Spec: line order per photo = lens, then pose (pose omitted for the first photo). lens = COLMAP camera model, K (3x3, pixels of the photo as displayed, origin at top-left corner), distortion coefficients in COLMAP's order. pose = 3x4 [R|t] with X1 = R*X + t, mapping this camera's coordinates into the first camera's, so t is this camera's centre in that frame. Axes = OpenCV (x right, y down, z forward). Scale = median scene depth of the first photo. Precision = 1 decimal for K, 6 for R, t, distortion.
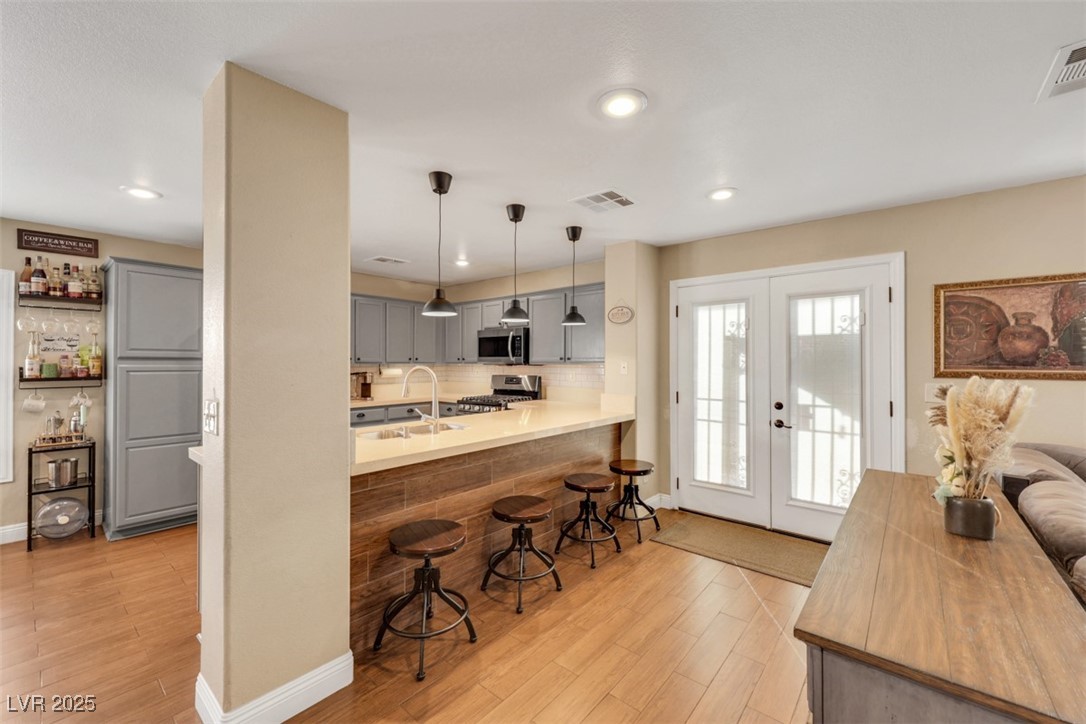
lens RADIAL K [[443.1, 0, 541.9], [0, 443.1, 361.9], [0, 0, 1]] dist [0.001877, 0.000190]
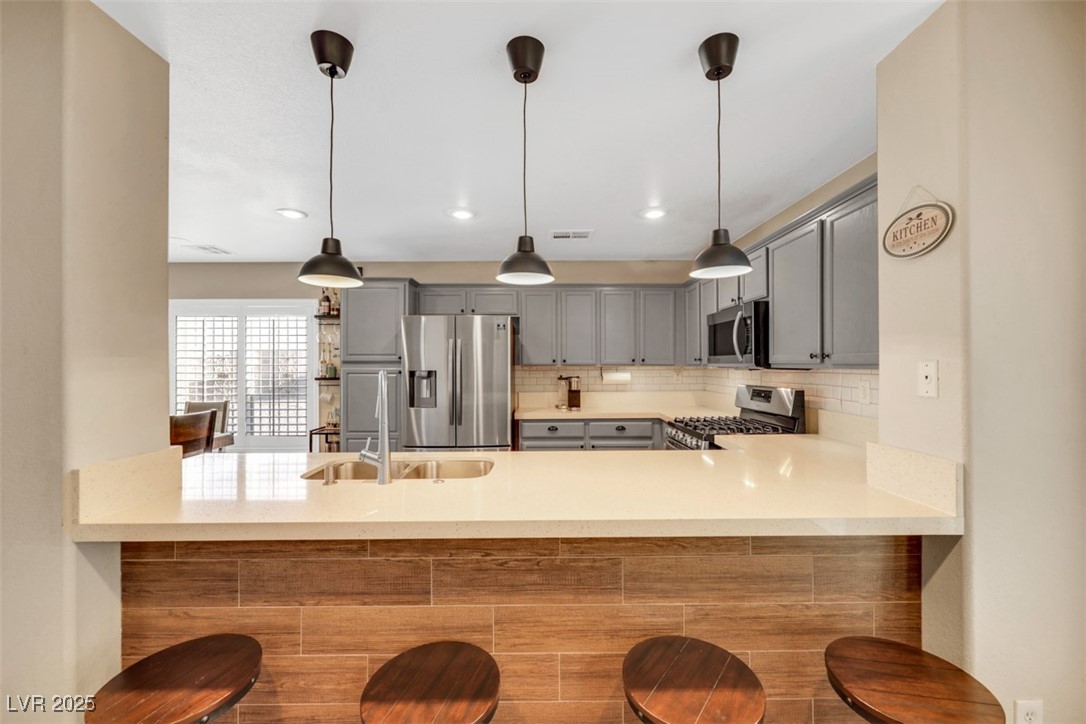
lens RADIAL K [[443.1, 0, 540.6], [0, 443.1, 359.8], [0, 0, 1]] dist [0.001877, 0.000190]
pose [[0.654295, -0.012019, -0.756144, 0.249619], [0.004722, 0.999919, -0.011808, 0.001529], [0.756224, 0.004156, 0.654299, 0.533280]]
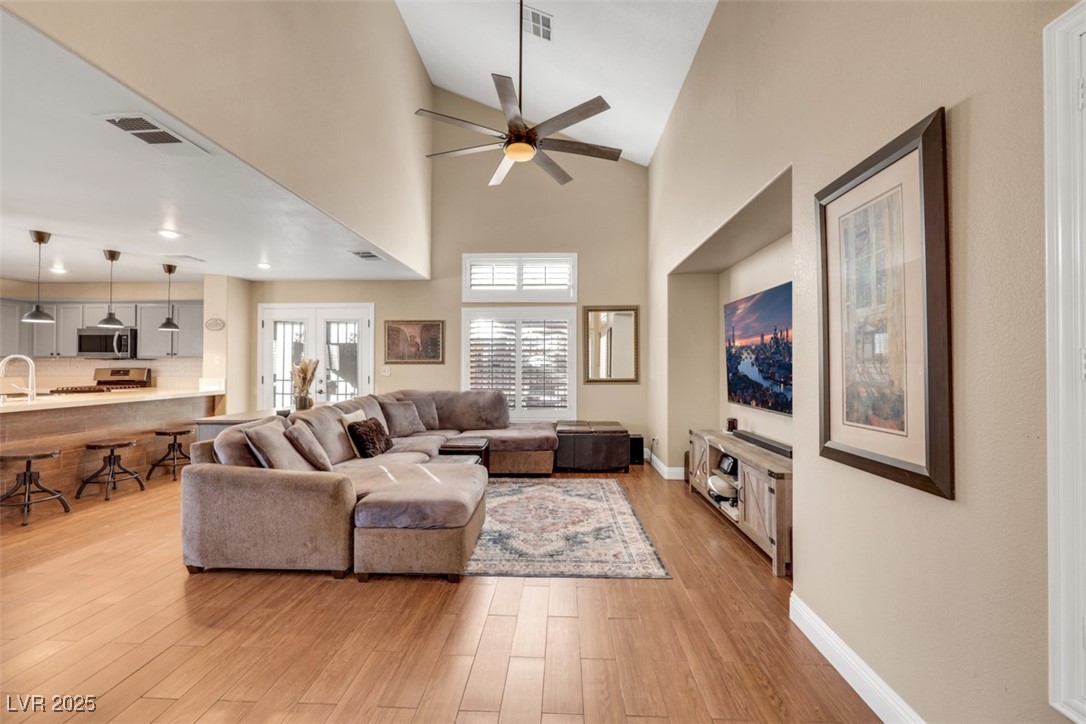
lens RADIAL K [[443.1, 0, 544.3], [0, 443.1, 361.8], [0, 0, 1]] dist [0.001877, 0.000190]
pose [[0.790545, 0.006224, 0.612372, 0.139691], [-0.000475, 0.999954, -0.009550, 0.032051], [-0.612403, 0.007259, 0.790512, -0.843709]]
